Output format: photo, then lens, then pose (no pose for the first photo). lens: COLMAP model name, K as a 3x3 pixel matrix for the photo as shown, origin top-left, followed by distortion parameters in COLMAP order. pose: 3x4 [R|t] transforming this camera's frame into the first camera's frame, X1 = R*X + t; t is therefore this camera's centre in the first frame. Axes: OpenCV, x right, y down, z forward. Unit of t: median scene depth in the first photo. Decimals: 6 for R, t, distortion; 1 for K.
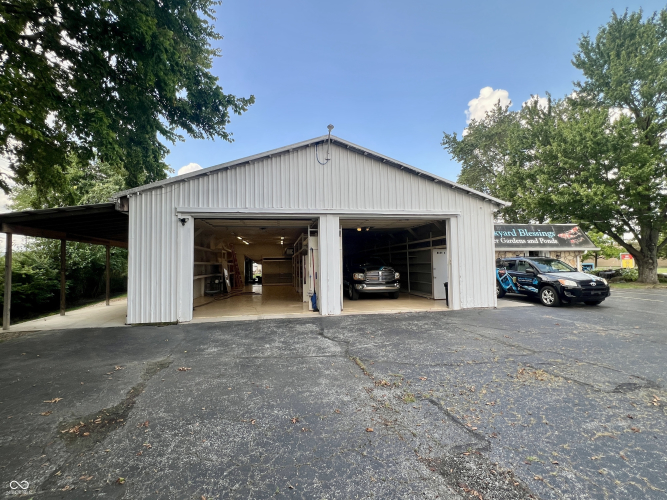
lens RADIAL K [[313.4, 0, 333.5], [0, 313.4, 251.3], [0, 0, 1]] dist [-0.005857, -0.000871]
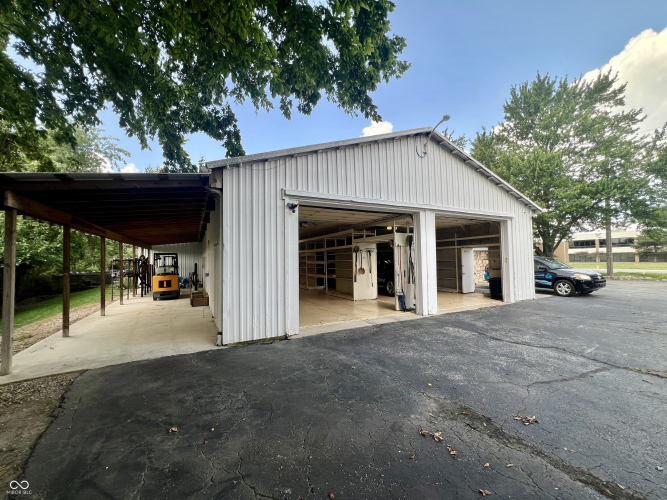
lens RADIAL K [[271.6, 0, 333.5], [0, 271.6, 248.7], [0, 0, 1]] dist [-0.008427, 0.000441]
pose [[0.955304, 0.015653, 0.295210, -0.530747], [-0.014687, 0.999877, -0.005489, 0.009831], [-0.295259, 0.000908, 0.955417, 0.287131]]
